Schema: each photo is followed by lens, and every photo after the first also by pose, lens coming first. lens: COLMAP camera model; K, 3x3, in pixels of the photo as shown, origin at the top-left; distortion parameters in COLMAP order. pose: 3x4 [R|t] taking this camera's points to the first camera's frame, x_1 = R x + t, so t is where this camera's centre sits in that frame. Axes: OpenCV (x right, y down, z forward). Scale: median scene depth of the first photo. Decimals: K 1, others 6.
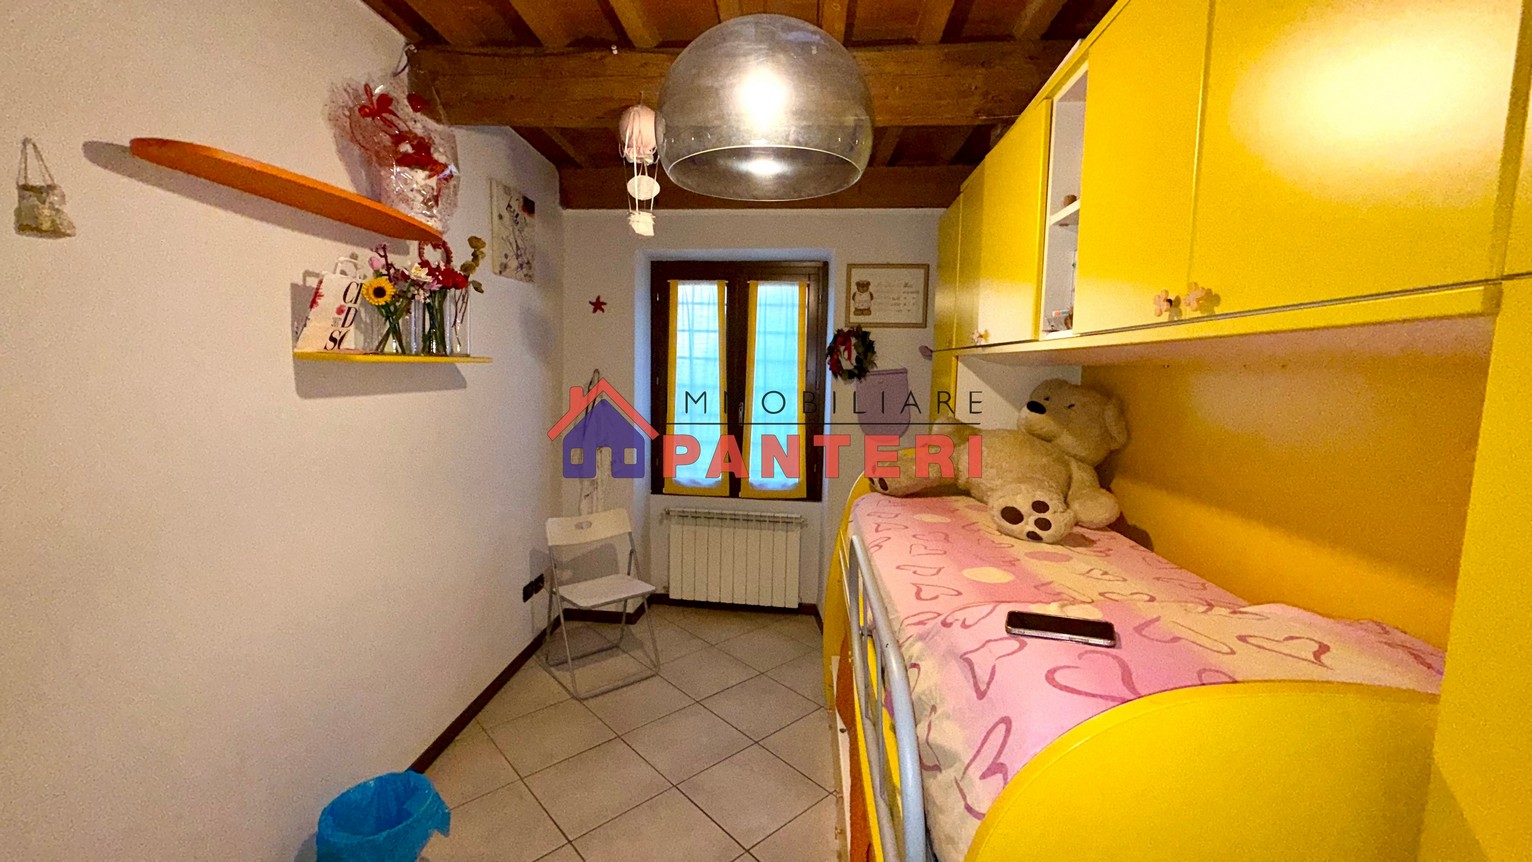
lens RADIAL K [[610.6, 0, 763.5], [0, 610.6, 432.4], [0, 0, 1]] dist [0.001891, -0.000516]
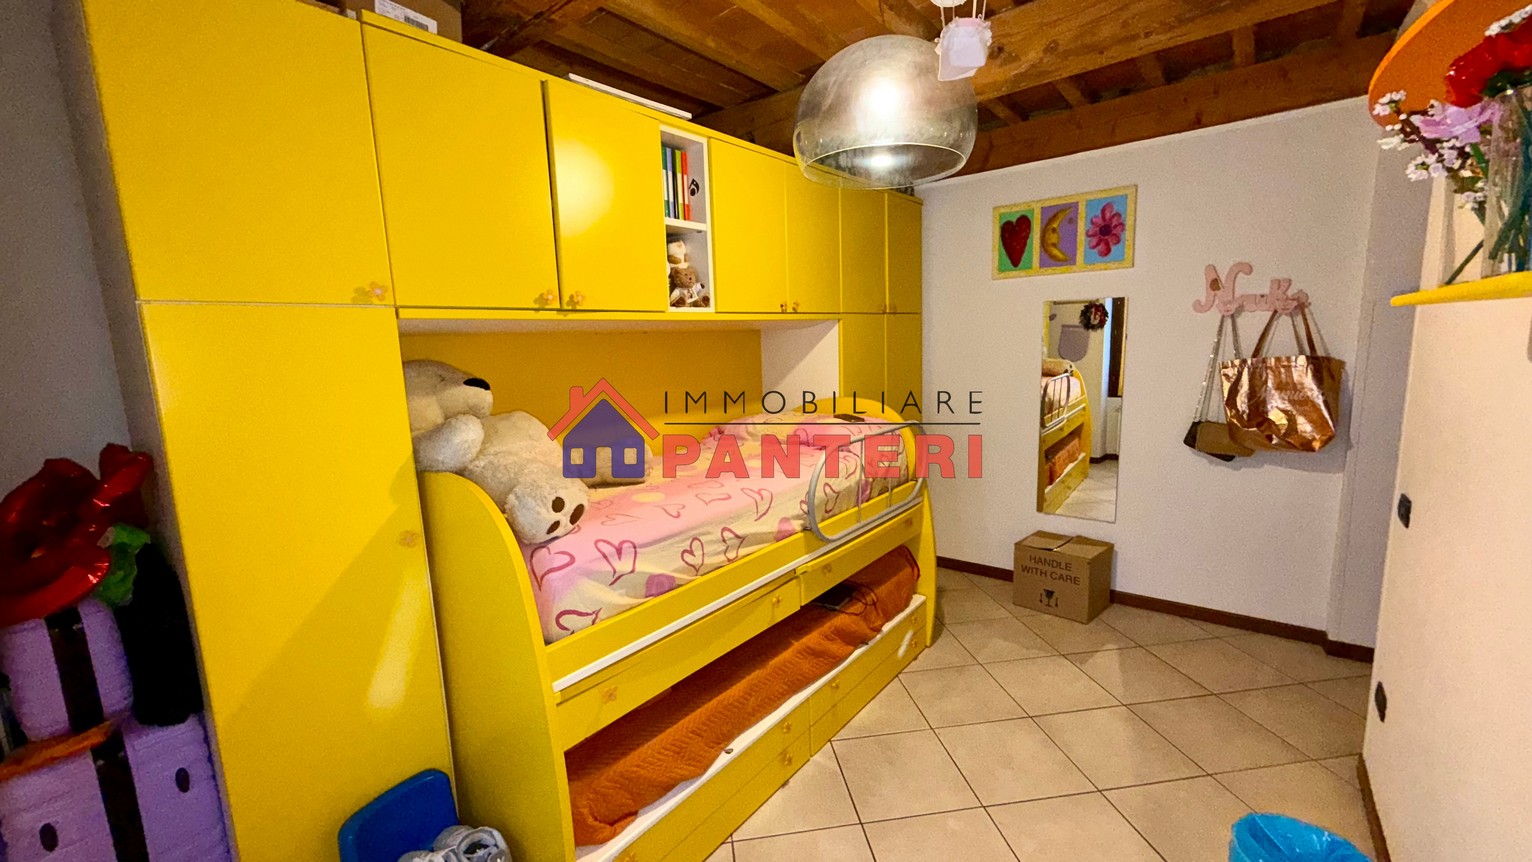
lens RADIAL K [[610.6, 0, 760.9], [0, 610.6, 430.1], [0, 0, 1]] dist [0.001891, -0.000516]
pose [[-0.819655, -0.072915, 0.568198, -0.239713], [0.082918, 0.966320, 0.243619, -0.105883], [-0.566825, 0.246798, -0.786003, 1.005476]]
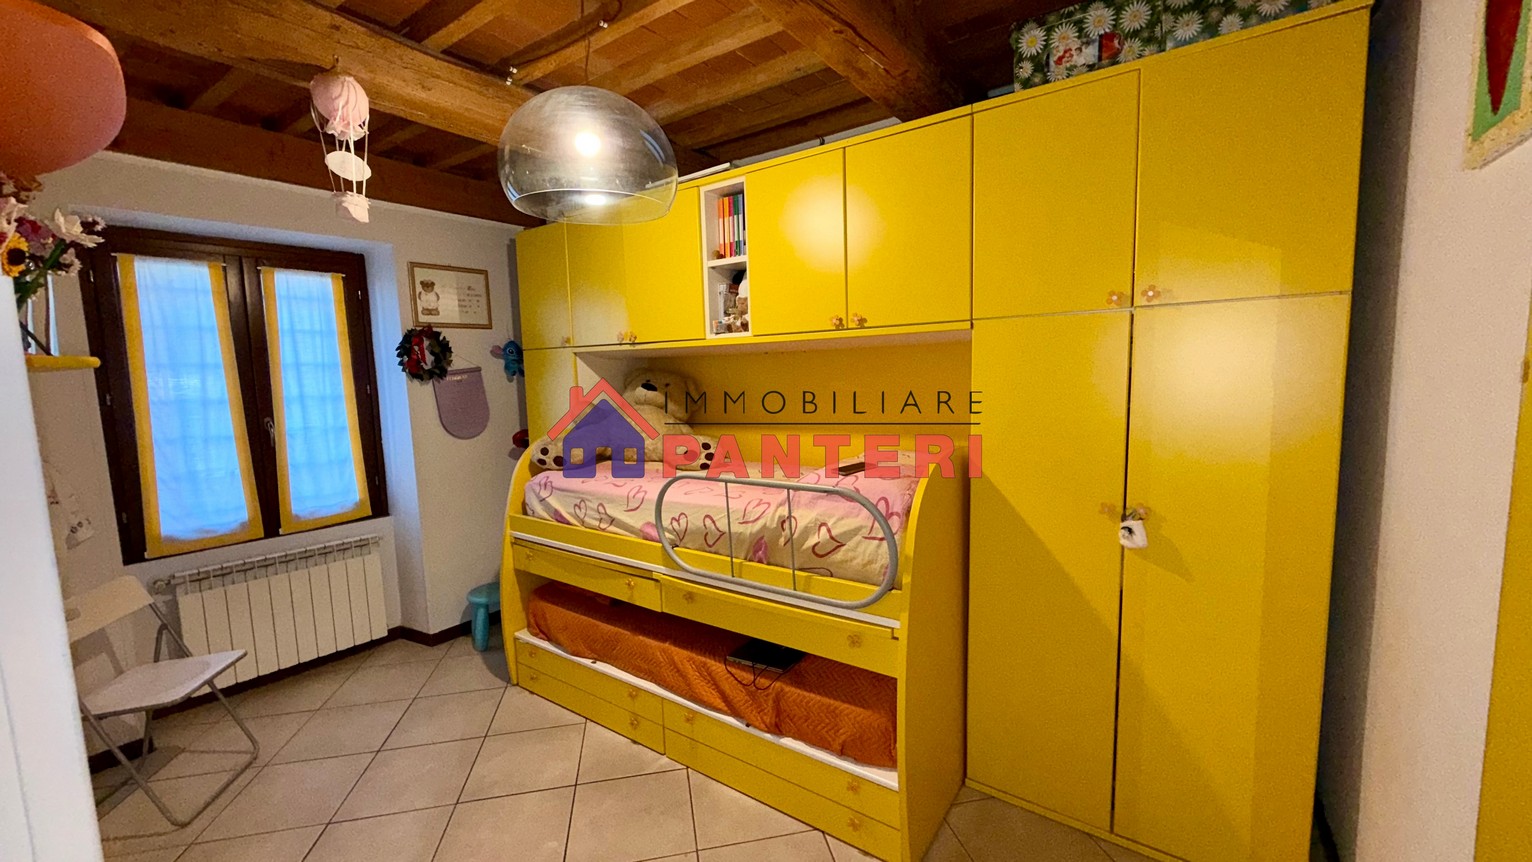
lens RADIAL K [[610.6, 0, 759.3], [0, 610.6, 433.6], [0, 0, 1]] dist [0.001891, -0.000516]
pose [[0.518086, -0.126360, 0.845943, -0.432313], [0.129530, 0.989211, 0.068432, 0.000600], [-0.845464, 0.074121, 0.528864, 0.033305]]
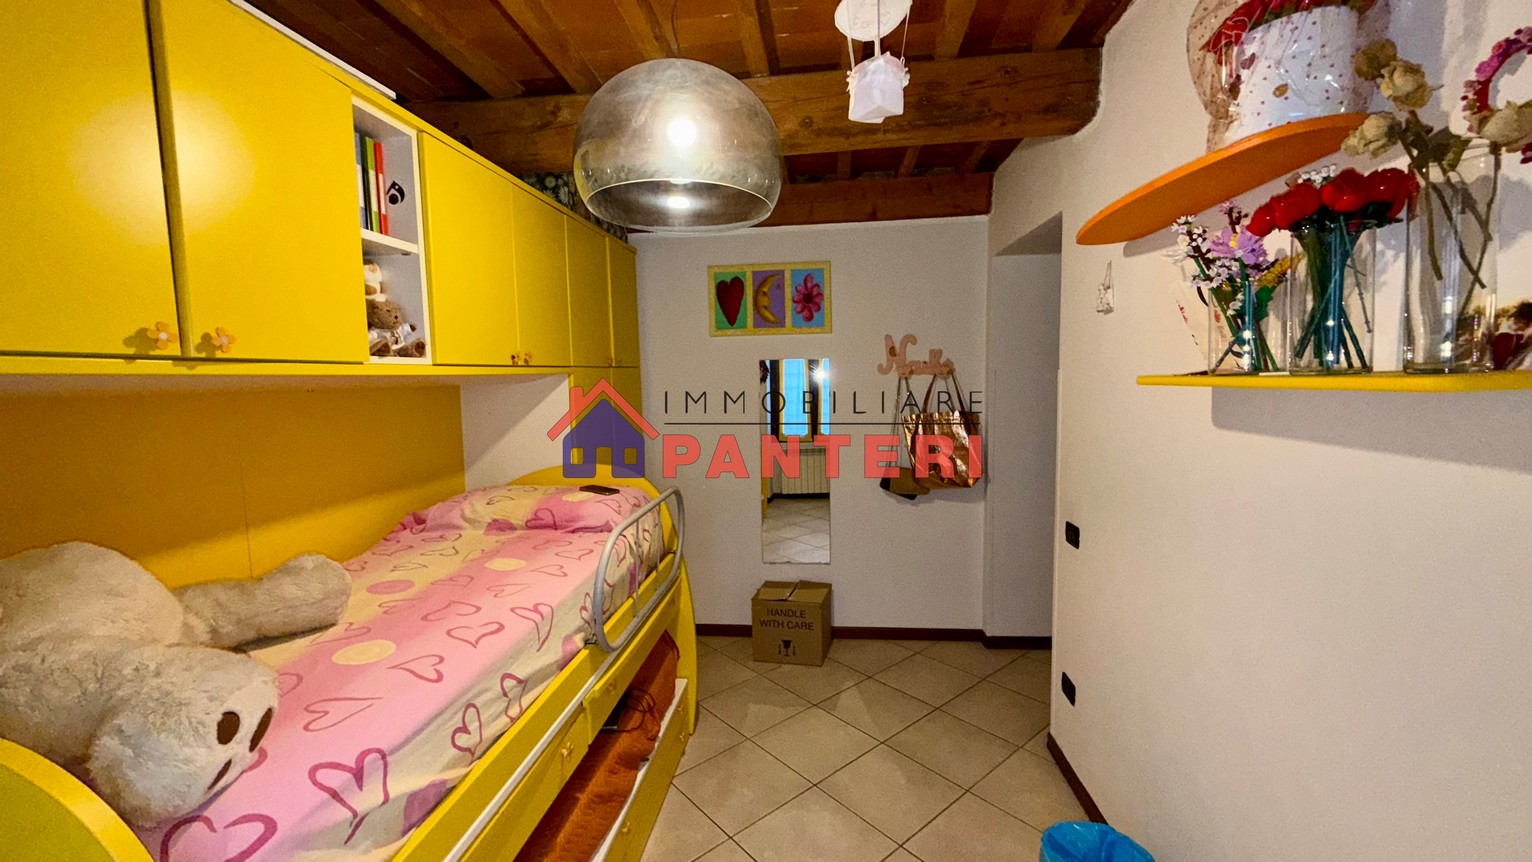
lens RADIAL K [[610.6, 0, 758.9], [0, 610.6, 430.9], [0, 0, 1]] dist [0.001891, -0.000516]
pose [[-0.998868, -0.001279, 0.047550, -0.082783], [0.008138, 0.980304, 0.197327, -0.114639], [-0.046866, 0.197490, -0.979184, 0.950993]]
